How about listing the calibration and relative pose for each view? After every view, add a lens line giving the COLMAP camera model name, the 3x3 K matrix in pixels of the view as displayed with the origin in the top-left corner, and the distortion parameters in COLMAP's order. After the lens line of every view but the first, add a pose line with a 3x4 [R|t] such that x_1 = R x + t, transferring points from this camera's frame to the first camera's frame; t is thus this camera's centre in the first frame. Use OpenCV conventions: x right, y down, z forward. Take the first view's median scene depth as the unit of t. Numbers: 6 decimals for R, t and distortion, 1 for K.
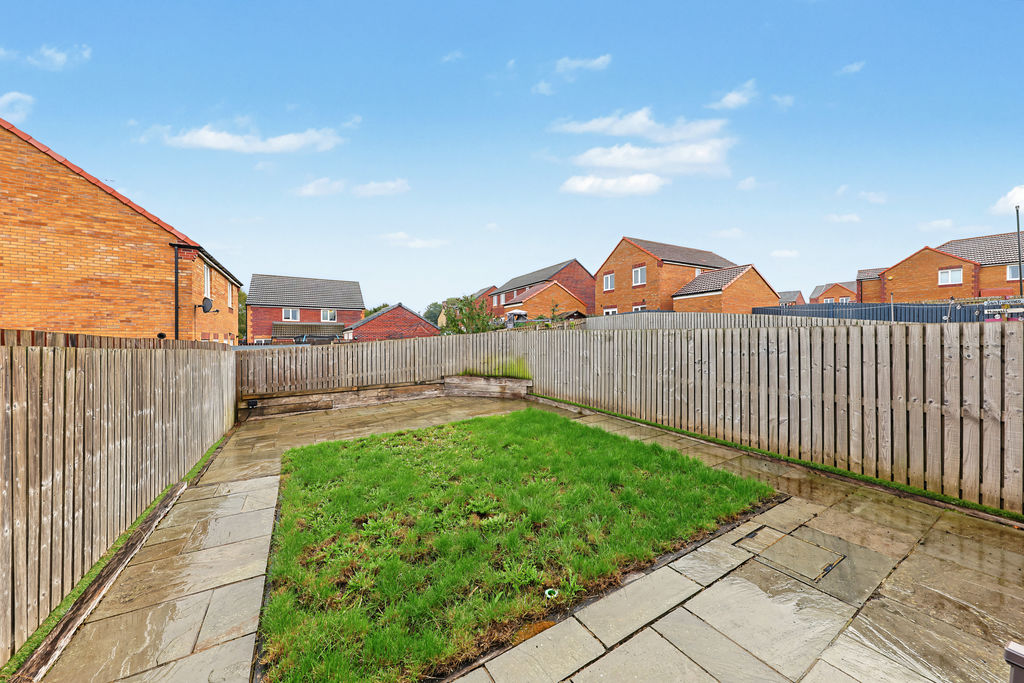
lens RADIAL K [[352.4, 0, 515.0], [0, 352.4, 338.5], [0, 0, 1]] dist [0.012866, 0.000057]
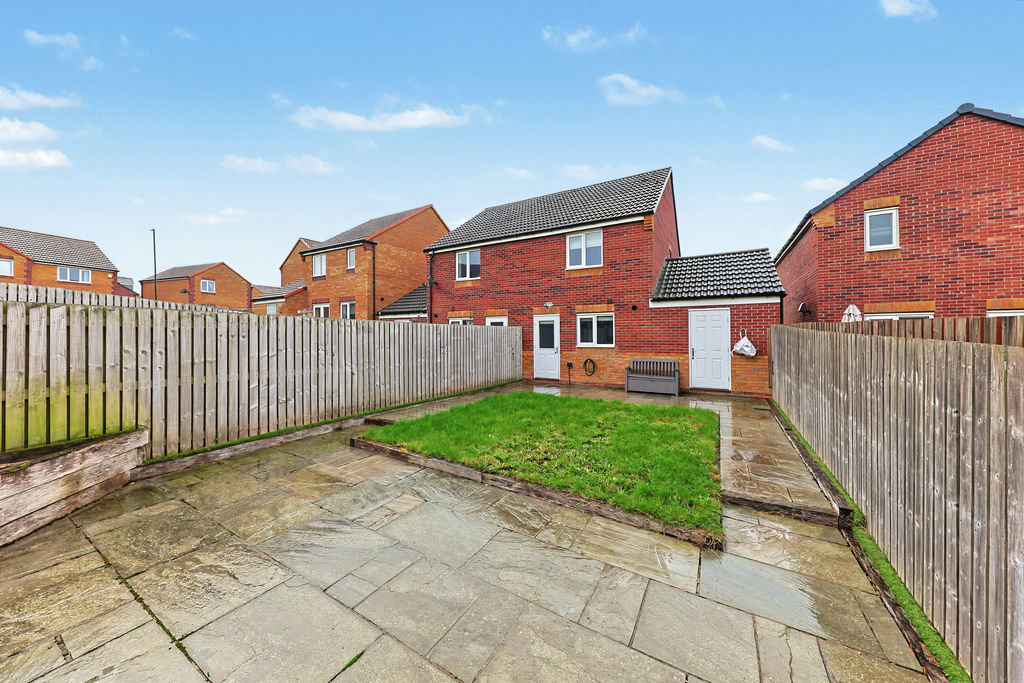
lens RADIAL K [[346.4, 0, 528.1], [0, 346.4, 332.4], [0, 0, 1]] dist [0.012887, -0.002831]
pose [[-0.495597, 0.008407, 0.868512, -0.702363], [0.005198, 0.999964, -0.006713, 0.013764], [-0.868537, 0.001187, -0.495623, 1.085868]]
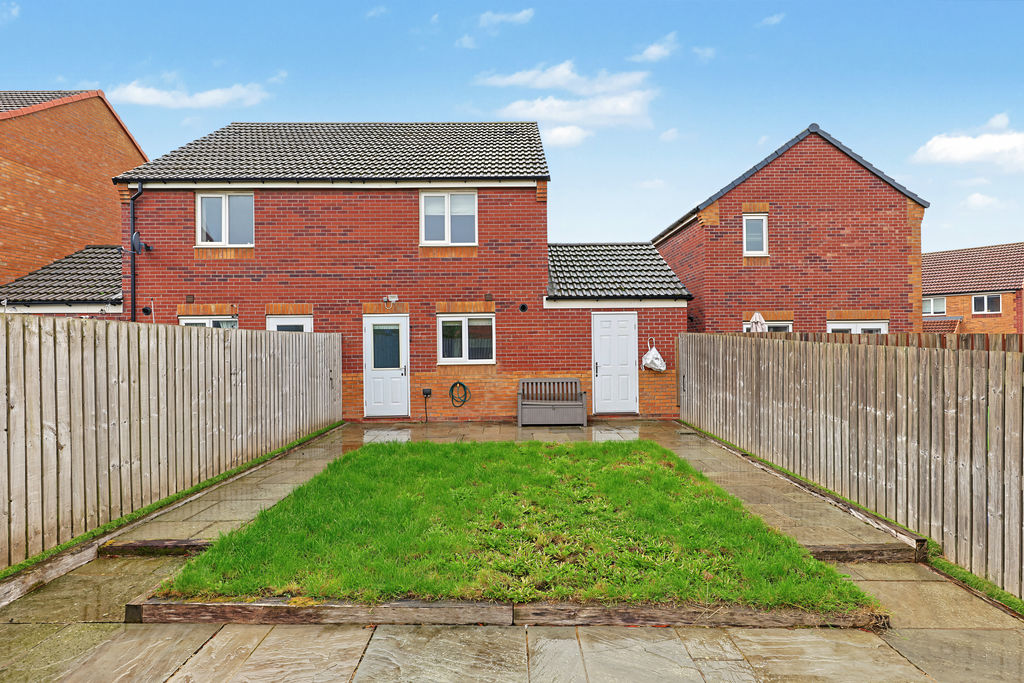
lens RADIAL K [[487.3, 0, 517.5], [0, 487.3, 341.4], [0, 0, 1]] dist [0.012952, -0.003963]
pose [[-0.861825, 0.008429, 0.507135, -0.417208], [0.010466, 0.999945, 0.001165, 0.002775], [-0.507097, 0.006312, -0.861866, 1.233251]]
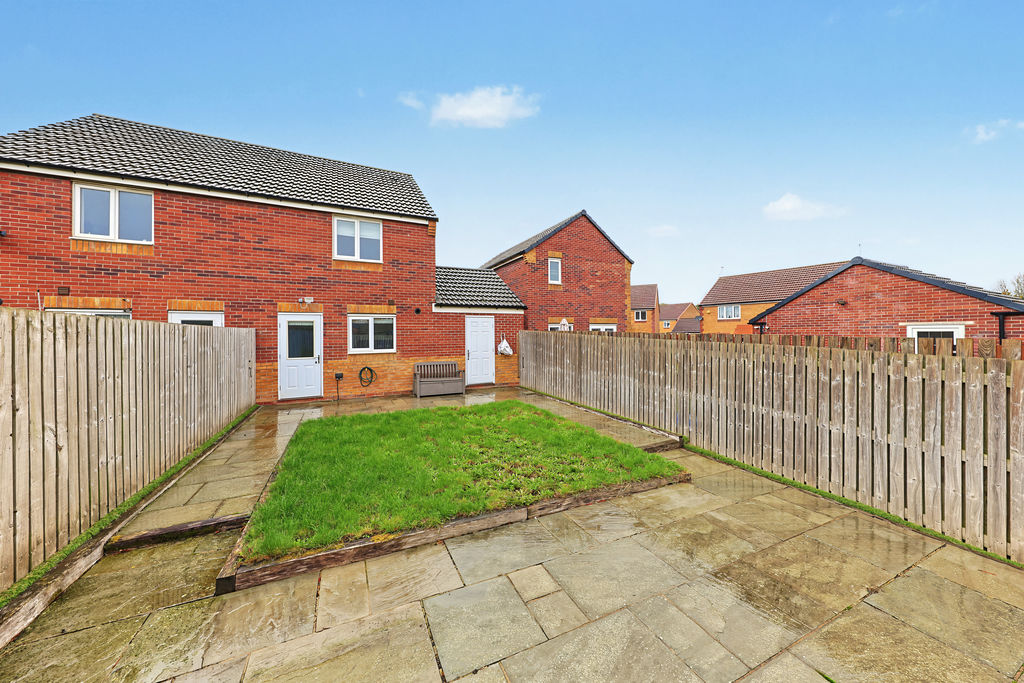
lens RADIAL K [[346.4, 0, 511.5], [0, 346.4, 332.5], [0, 0, 1]] dist [0.012887, -0.002831]
pose [[-0.995398, 0.006442, 0.095607, -0.230466], [0.006342, 0.999979, -0.001353, -0.003272], [-0.095614, -0.000741, -0.995418, 1.337206]]
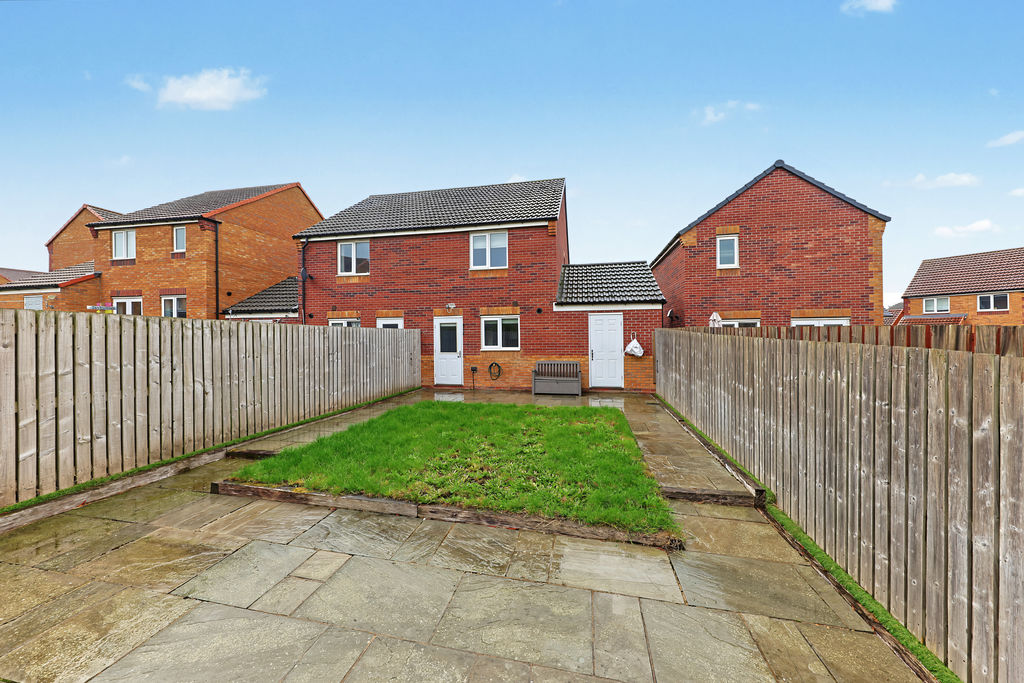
lens RADIAL K [[346.4, 0, 521.2], [0, 346.4, 336.7], [0, 0, 1]] dist [0.012887, -0.002831]
pose [[-0.743874, 0.005421, 0.668298, -0.602058], [0.009335, 0.999954, 0.002279, 0.008962], [-0.668255, 0.007935, -0.743890, 1.125222]]
